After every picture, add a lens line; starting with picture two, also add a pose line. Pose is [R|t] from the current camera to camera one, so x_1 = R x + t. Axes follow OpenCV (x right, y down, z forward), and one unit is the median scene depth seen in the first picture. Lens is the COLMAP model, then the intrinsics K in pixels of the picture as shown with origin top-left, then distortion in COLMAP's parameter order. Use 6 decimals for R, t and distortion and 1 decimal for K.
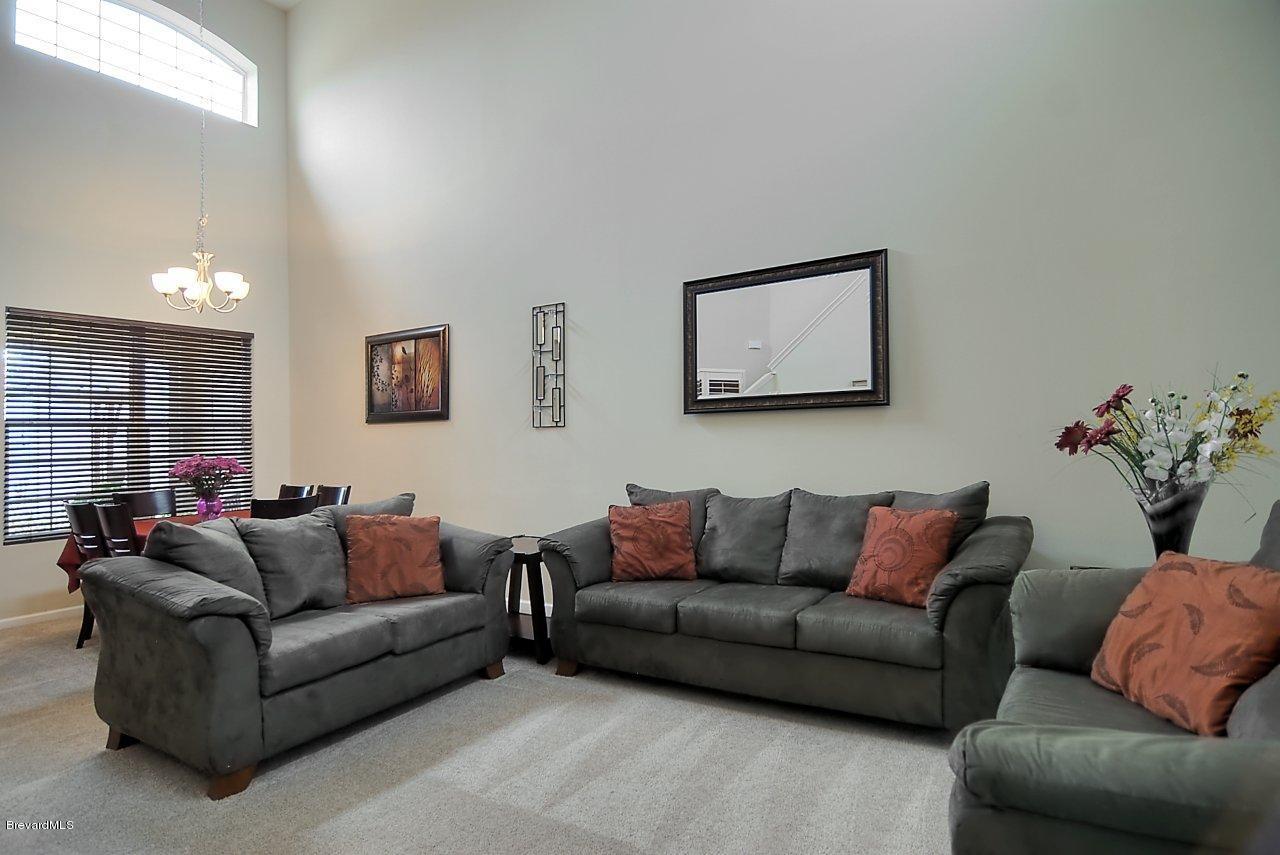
lens RADIAL K [[713.9, 0, 635.3], [0, 713.9, 426.7], [0, 0, 1]] dist [-0.000426, -0.000565]
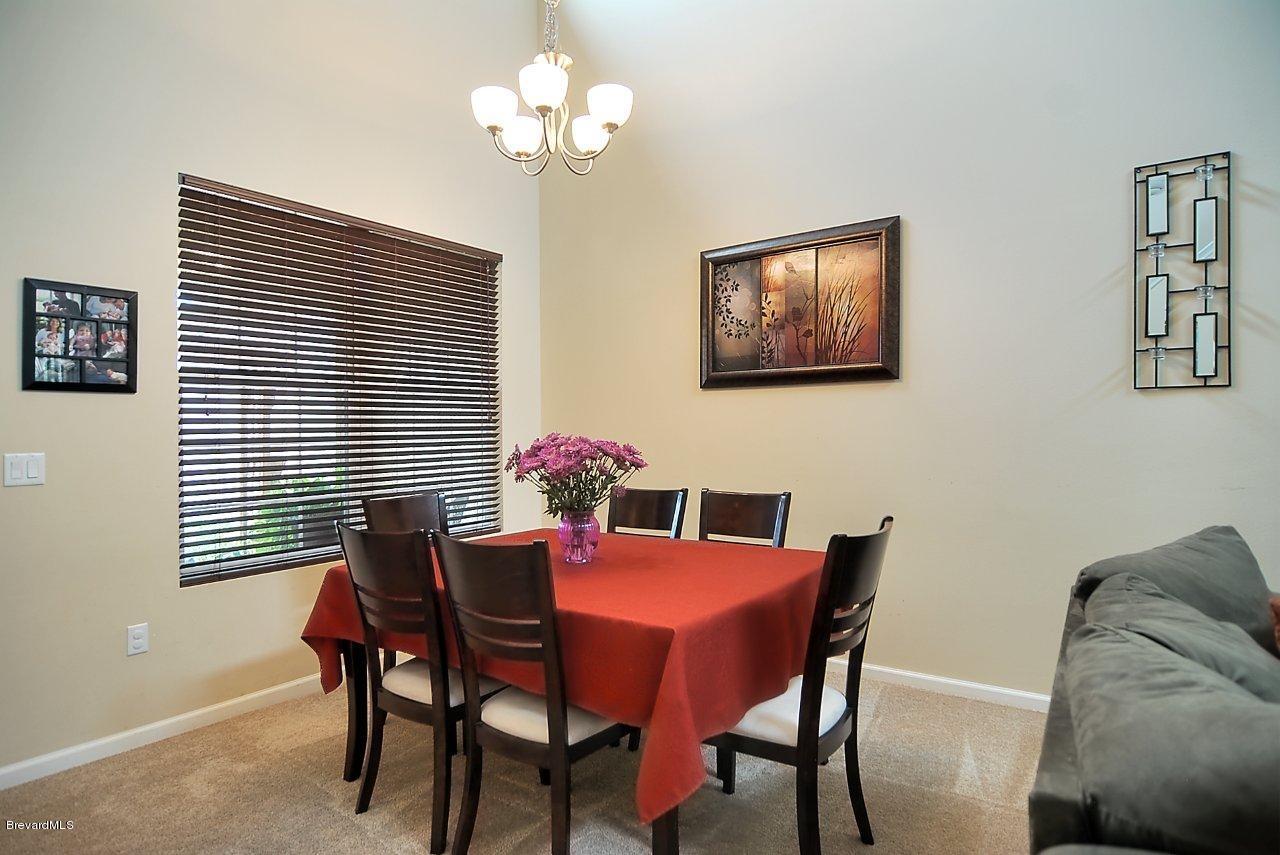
lens RADIAL K [[713.9, 0, 636.3], [0, 713.9, 431.6], [0, 0, 1]] dist [-0.000426, -0.000565]
pose [[0.999426, 0.009876, -0.032394, -0.507207], [-0.009254, 0.999771, 0.019294, 0.026851], [0.032577, -0.018984, 0.999289, 0.443875]]
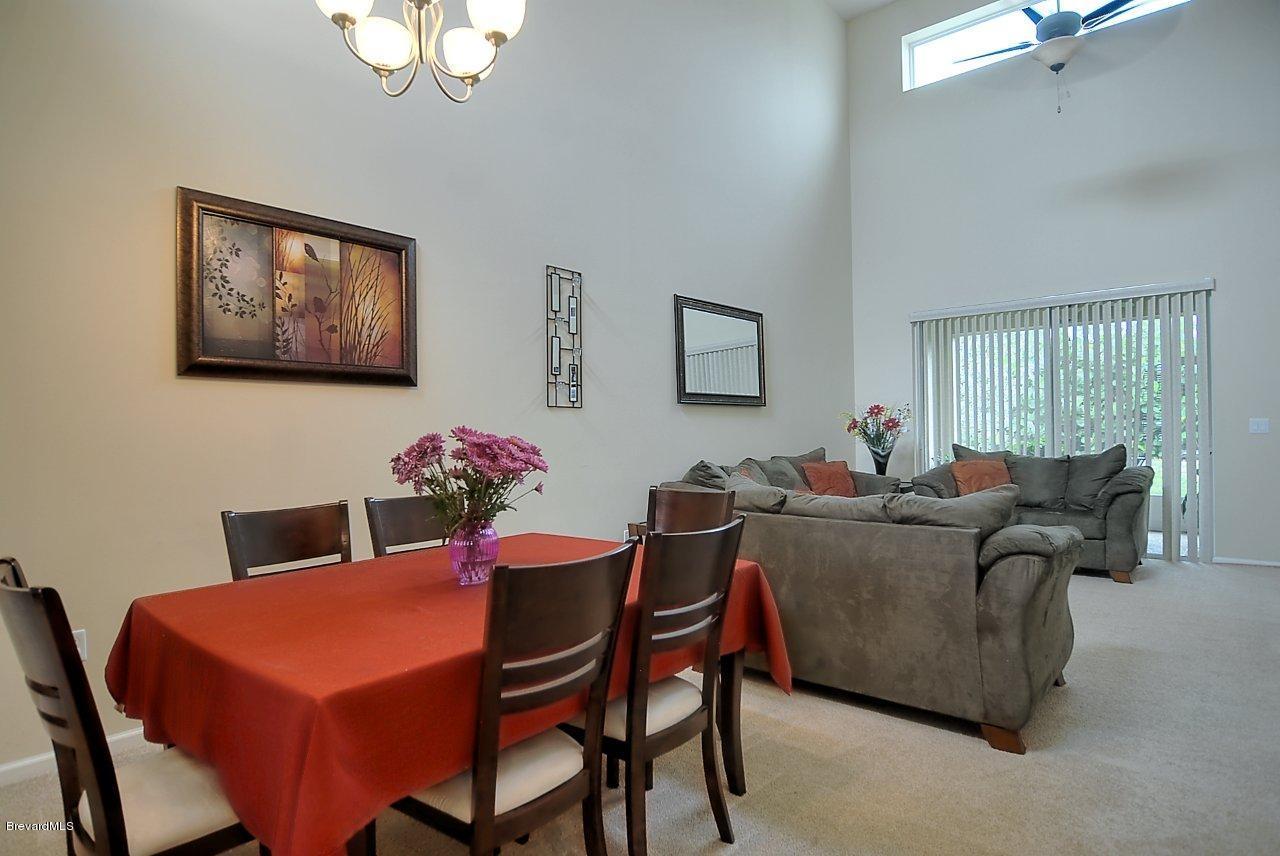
lens RADIAL K [[713.9, 0, 630.7], [0, 713.9, 427.6], [0, 0, 1]] dist [-0.000426, -0.000565]
pose [[0.118489, 0.025244, 0.992634, -0.975575], [-0.009334, 0.999661, -0.024308, 0.045998], [-0.992912, -0.006385, 0.118684, 0.804747]]
